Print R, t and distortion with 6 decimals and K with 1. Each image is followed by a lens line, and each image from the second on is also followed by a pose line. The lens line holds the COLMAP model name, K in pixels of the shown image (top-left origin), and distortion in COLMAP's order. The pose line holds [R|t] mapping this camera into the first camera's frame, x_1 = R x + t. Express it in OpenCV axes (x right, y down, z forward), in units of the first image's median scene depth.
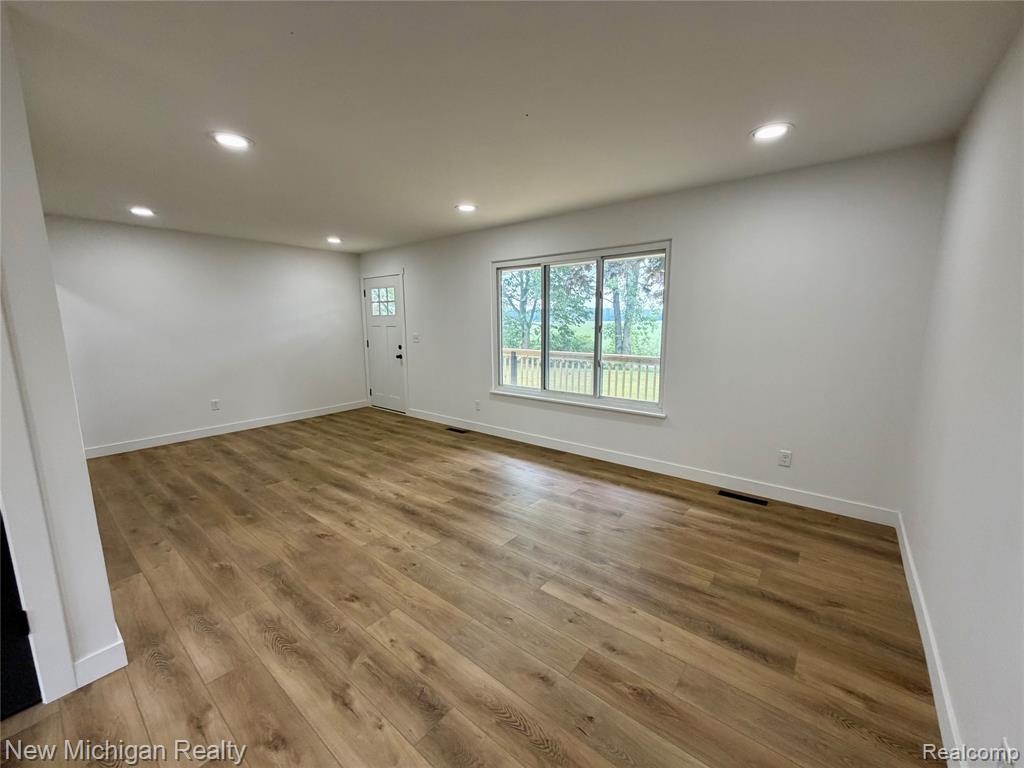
lens RADIAL K [[408.6, 0, 514.2], [0, 408.6, 381.9], [0, 0, 1]] dist [0.003455, -0.000060]
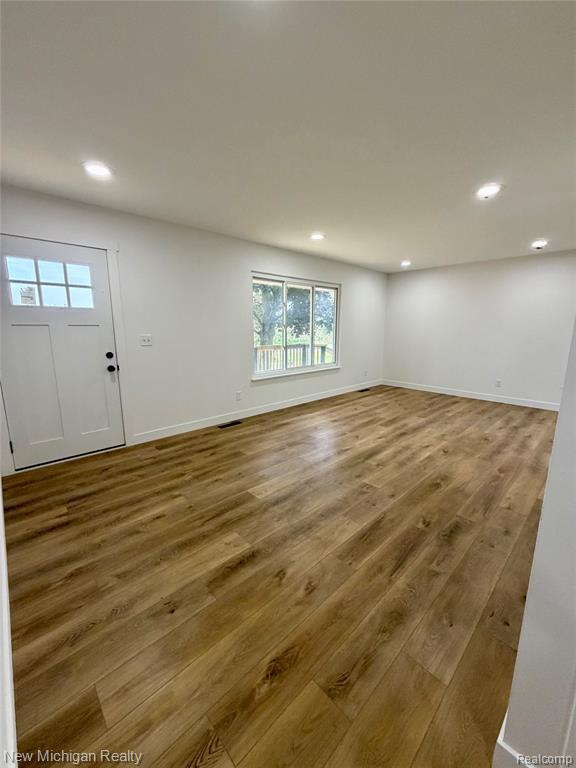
lens RADIAL K [[306.5, 0, 289.2], [0, 306.5, 379.6], [0, 0, 1]] dist [0.003455, -0.000060]
pose [[0.128083, -0.163890, 0.978128, -1.286307], [0.145461, 0.978690, 0.144936, -0.128025], [-0.981038, 0.123715, 0.149193, 1.059855]]
